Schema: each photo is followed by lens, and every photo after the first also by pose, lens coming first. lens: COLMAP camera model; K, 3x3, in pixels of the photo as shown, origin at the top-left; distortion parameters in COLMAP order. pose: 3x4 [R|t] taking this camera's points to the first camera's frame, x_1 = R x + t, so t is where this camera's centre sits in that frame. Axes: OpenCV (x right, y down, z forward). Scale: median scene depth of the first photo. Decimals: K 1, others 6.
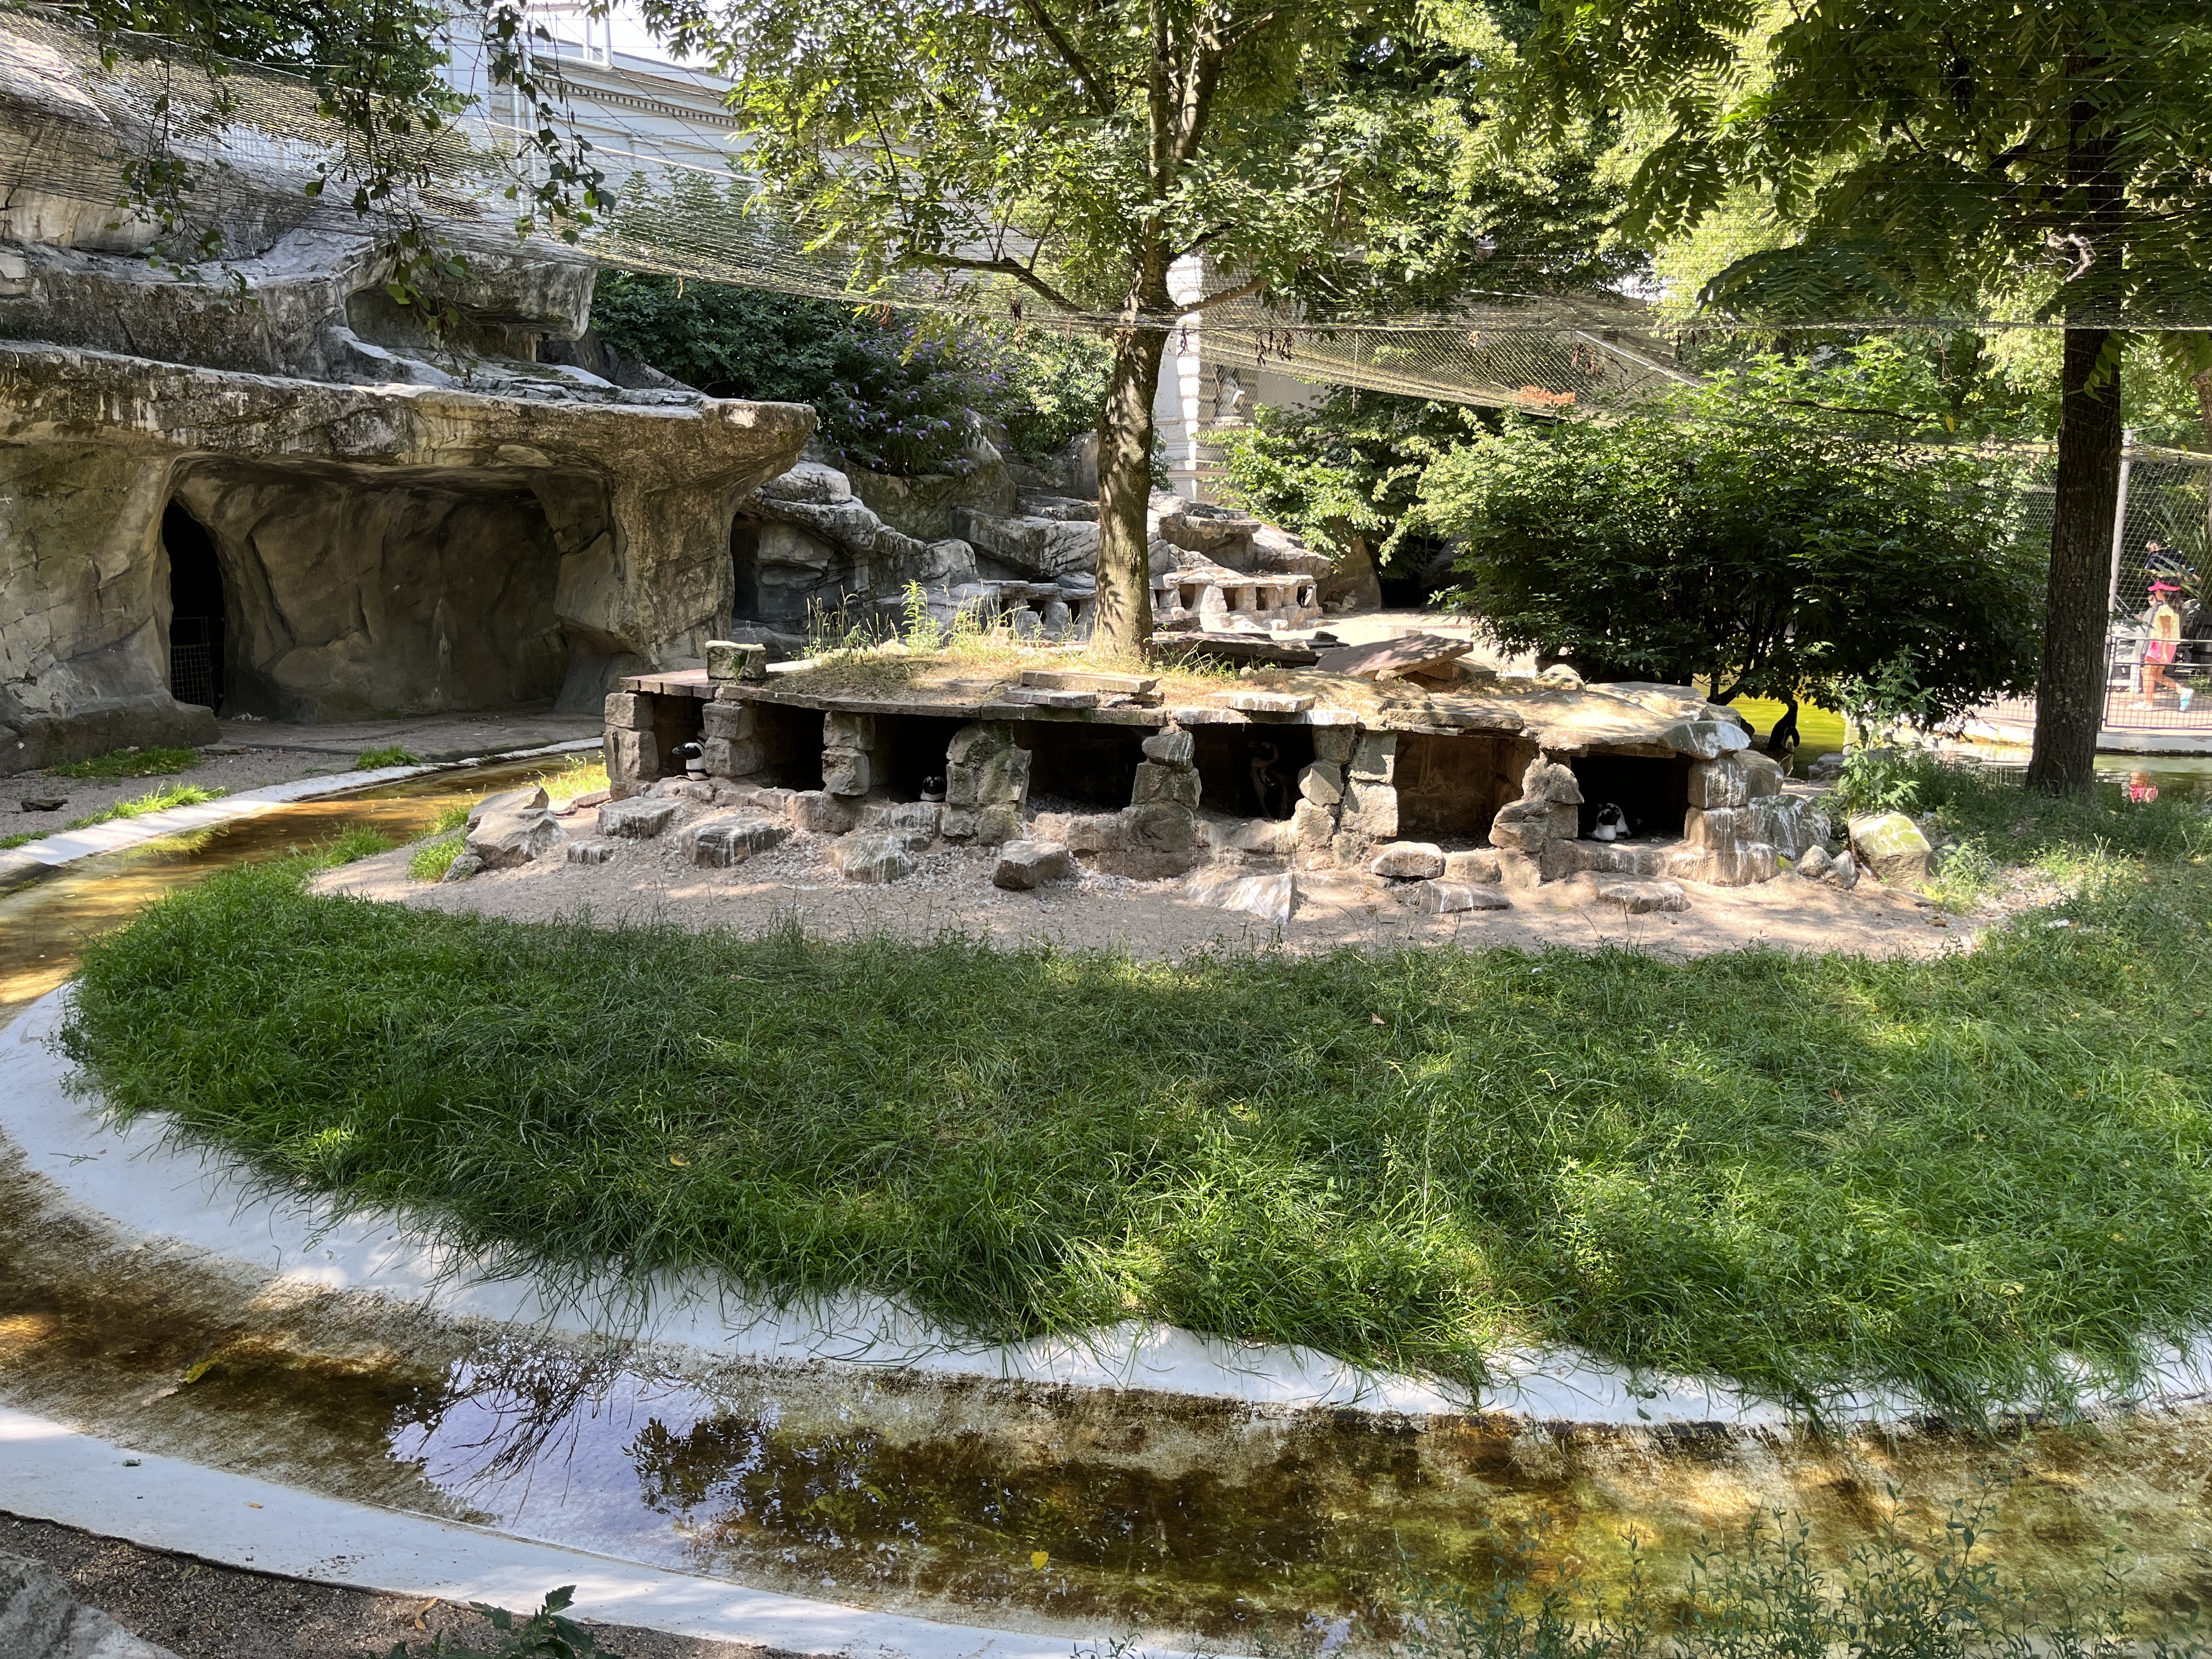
lens RADIAL K [[1696.5, 0, 1105.8], [0, 1696.5, 831.0], [0, 0, 1]] dist [0.016158, -0.028362]
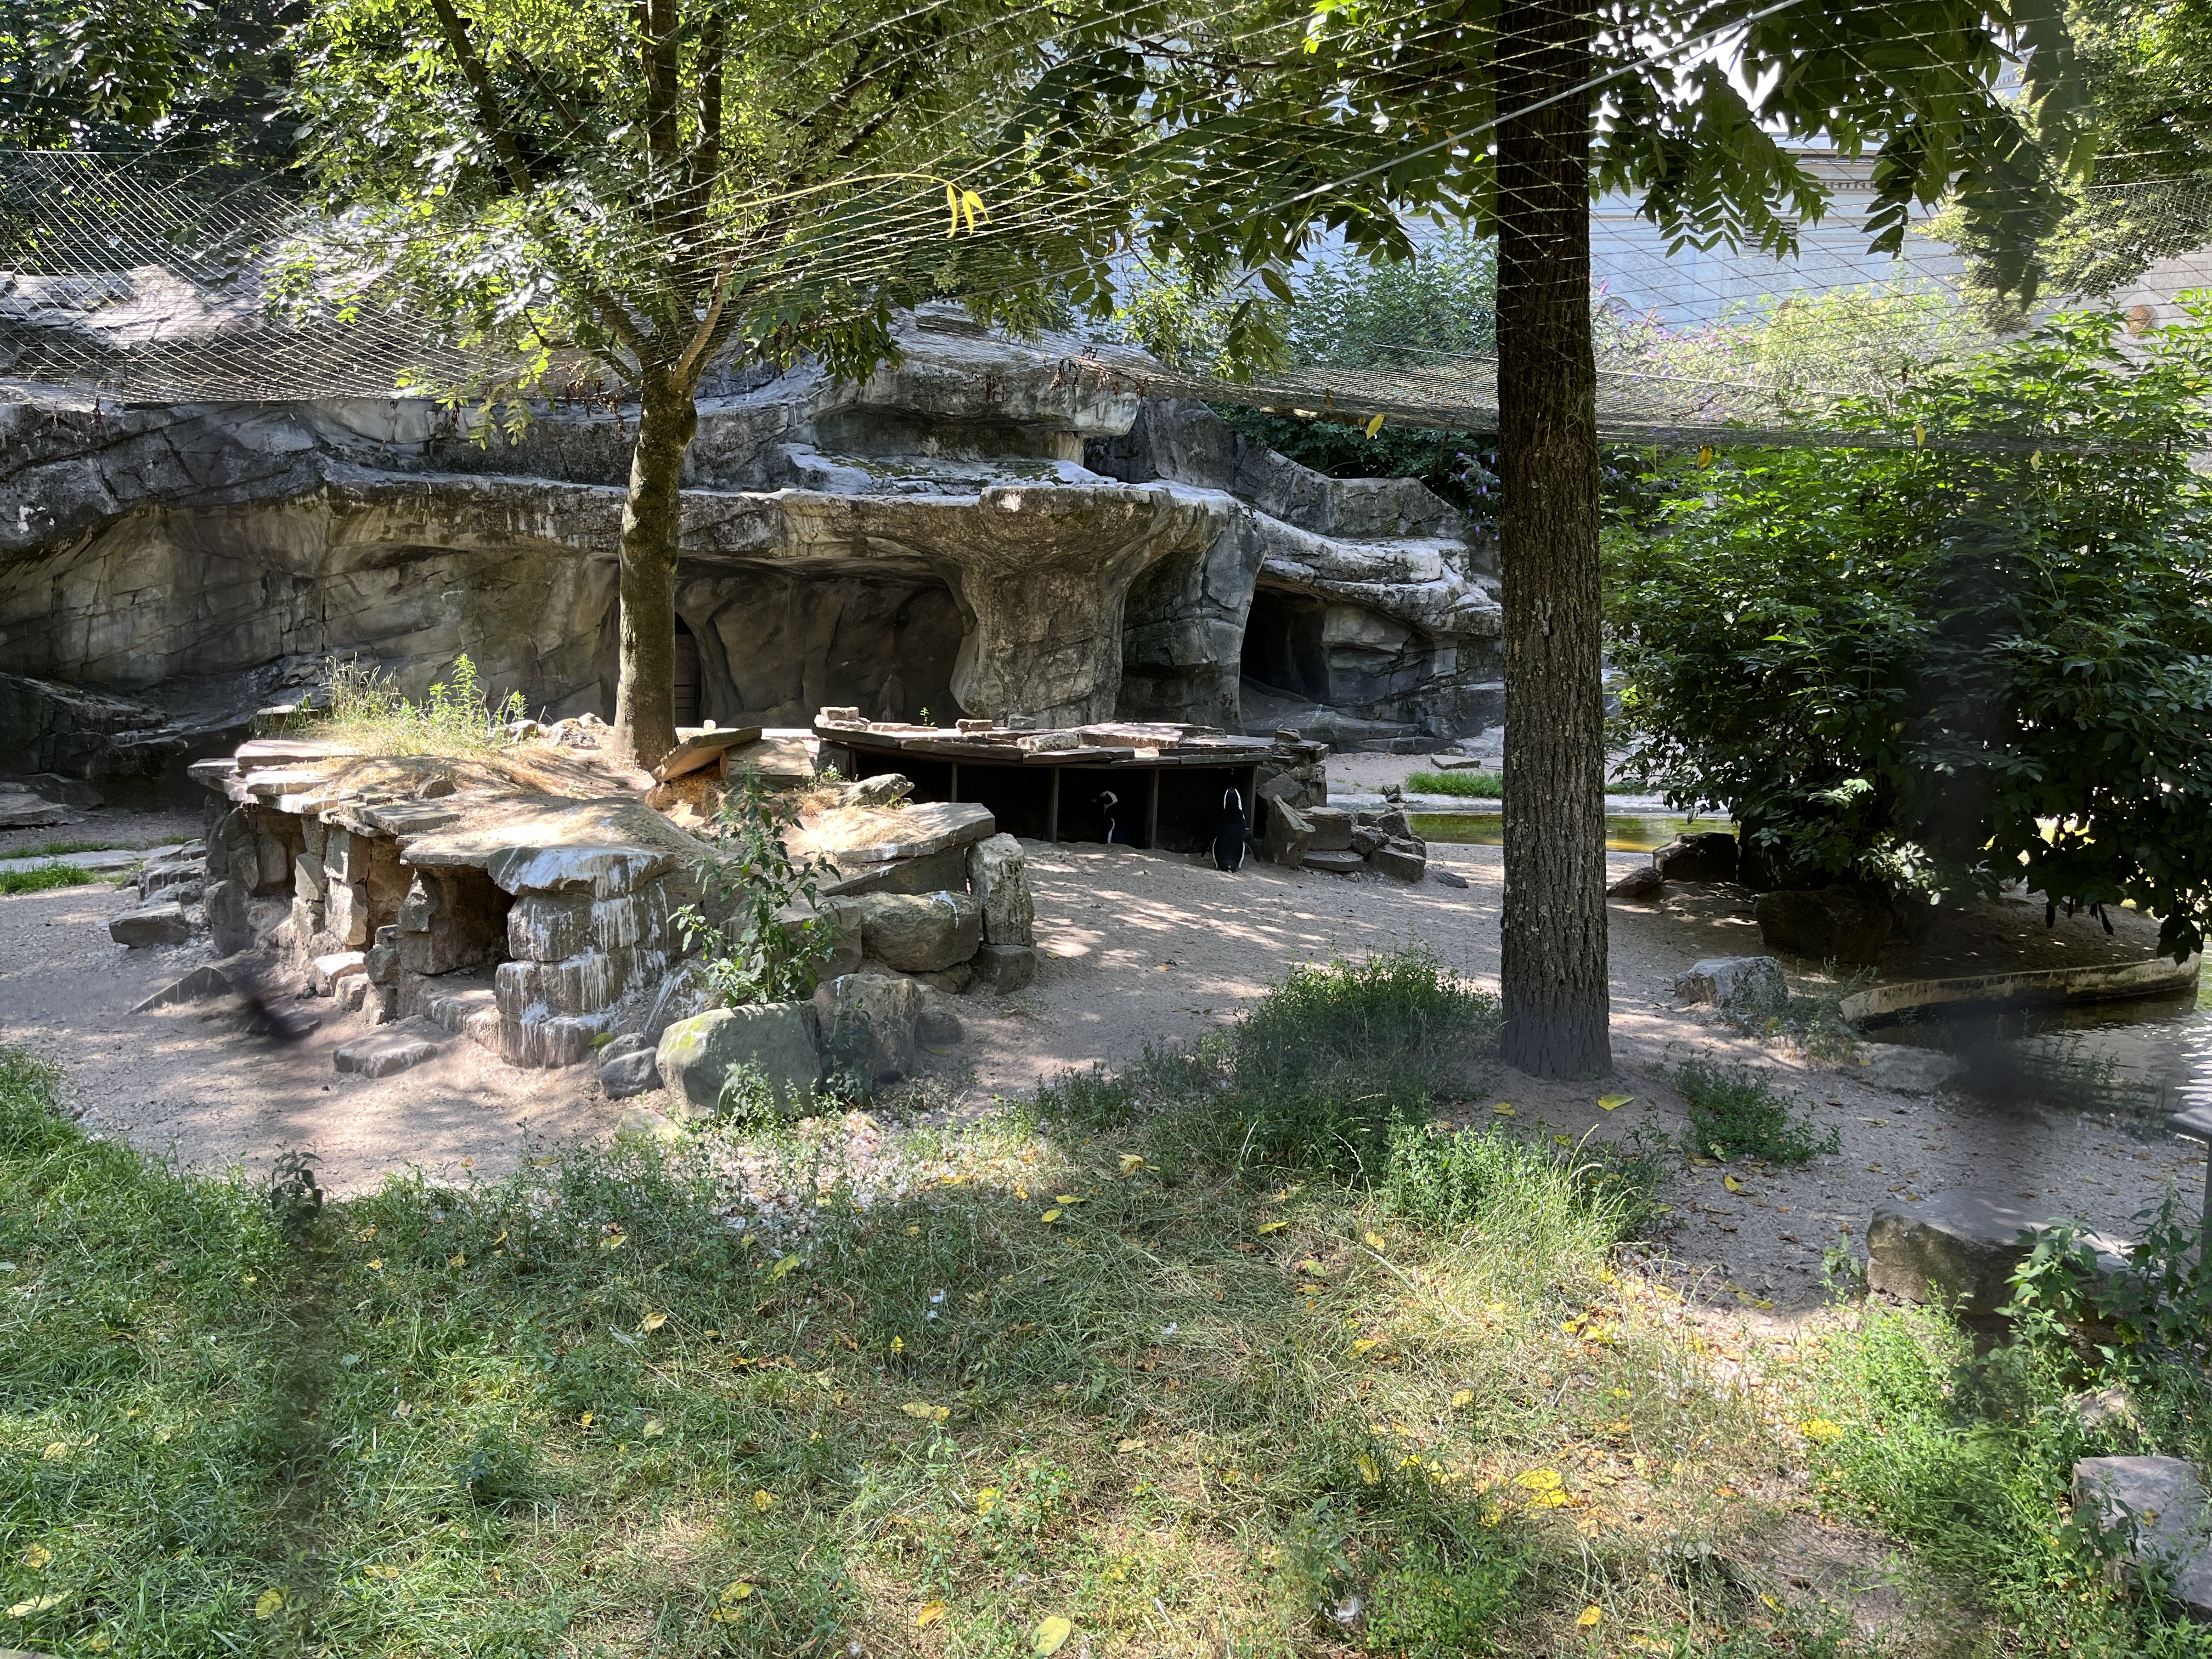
lens RADIAL K [[1696.5, 0, 1103.1], [0, 1696.5, 832.2], [0, 0, 1]] dist [0.016158, -0.028362]
pose [[0.720815, 0.082059, -0.688253, 0.566859], [-0.115615, 0.993291, -0.002657, -0.052506], [0.683417, 0.081488, 0.725466, 0.330116]]
